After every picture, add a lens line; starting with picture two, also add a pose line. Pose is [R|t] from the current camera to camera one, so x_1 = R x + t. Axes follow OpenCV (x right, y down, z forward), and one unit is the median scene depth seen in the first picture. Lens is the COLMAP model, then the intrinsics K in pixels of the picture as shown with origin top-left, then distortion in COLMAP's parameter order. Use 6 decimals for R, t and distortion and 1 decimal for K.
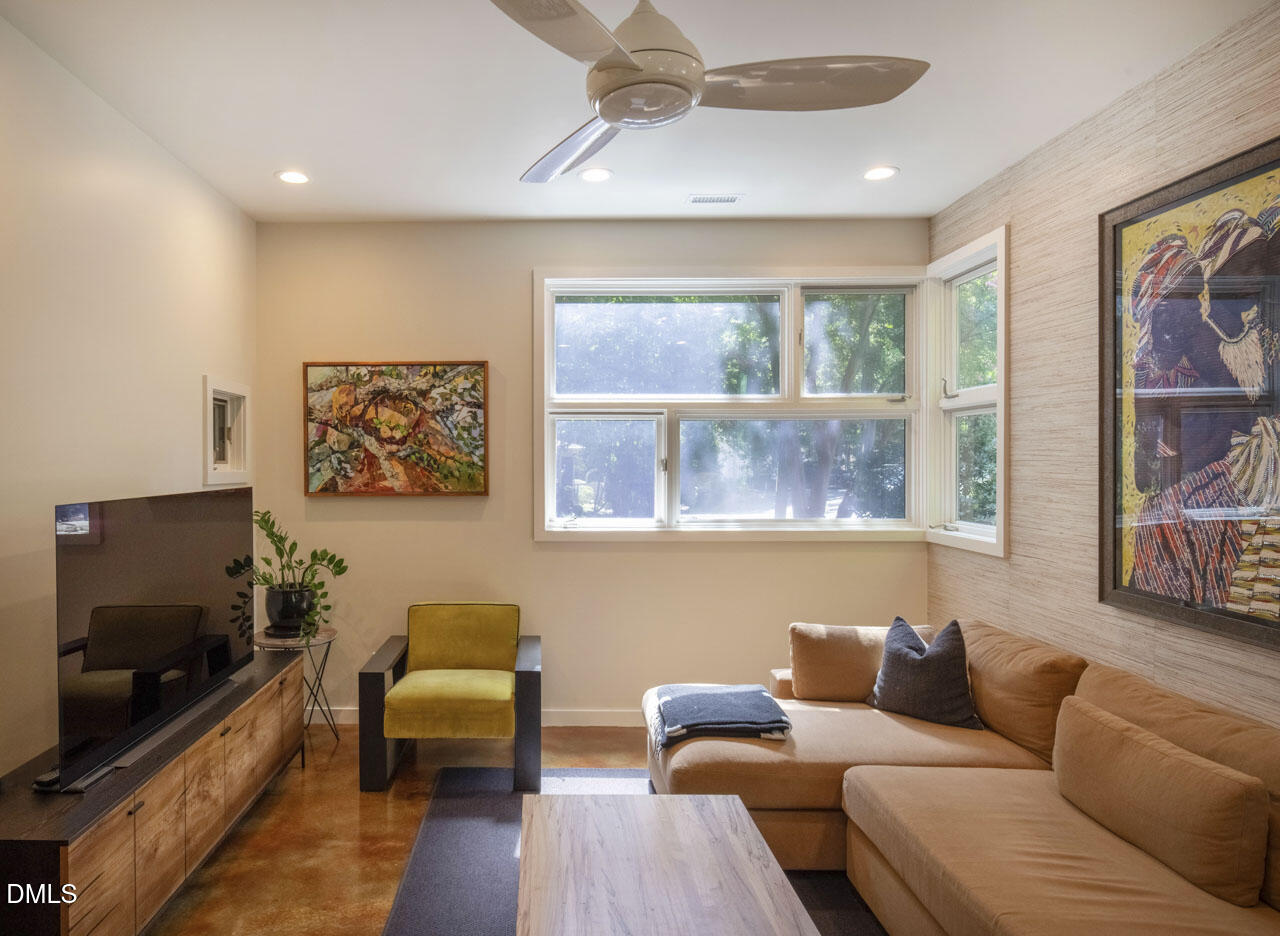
lens RADIAL K [[759.7, 0, 640.0], [0, 759.7, 468.0], [0, 0, 1]] dist [-0.006420, -0.003249]
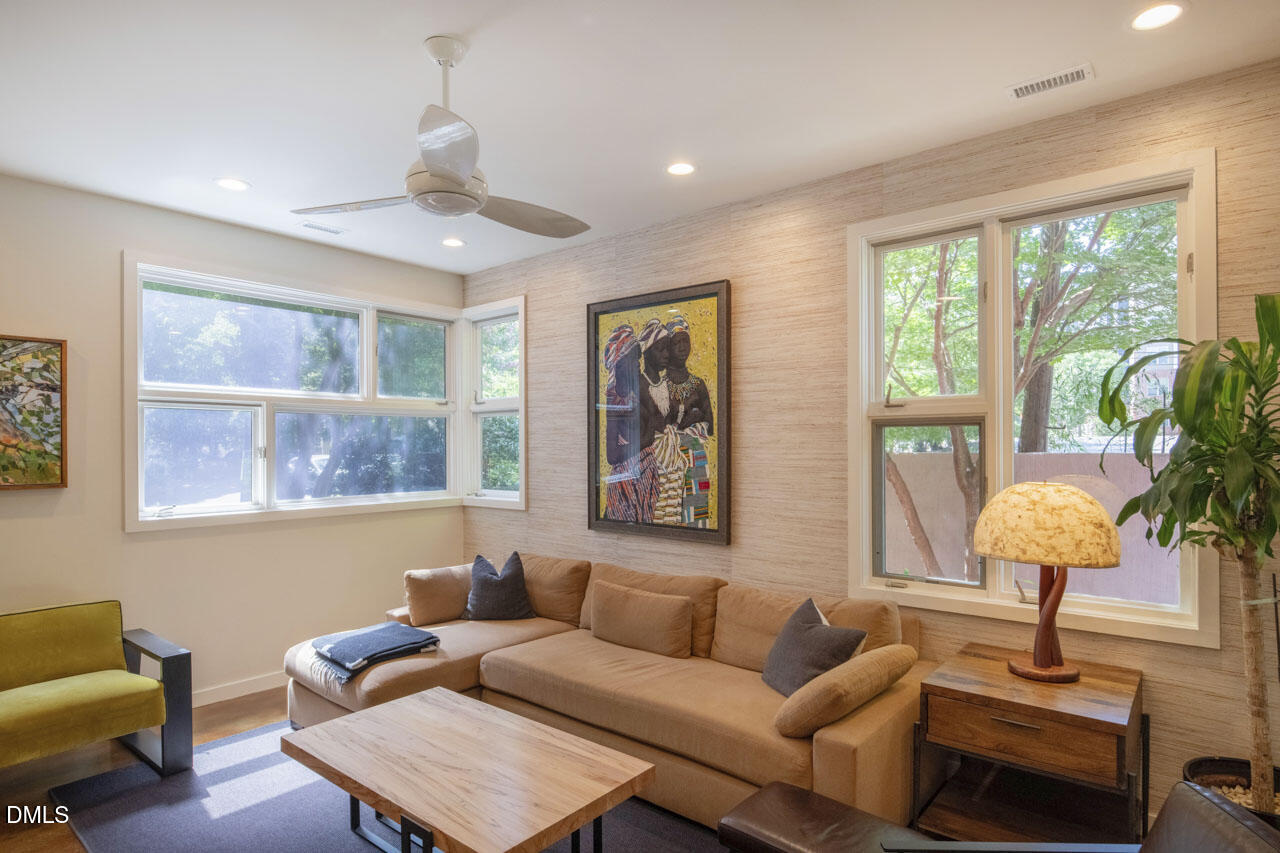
lens RADIAL K [[704.5, 0, 643.7], [0, 704.5, 452.2], [0, 0, 1]] dist [-0.003083, -0.001670]
pose [[0.618528, -0.008015, 0.785722, -0.539680], [0.013320, 0.999911, -0.000285, 0.004154], [-0.785650, 0.010642, 0.618580, -0.084956]]
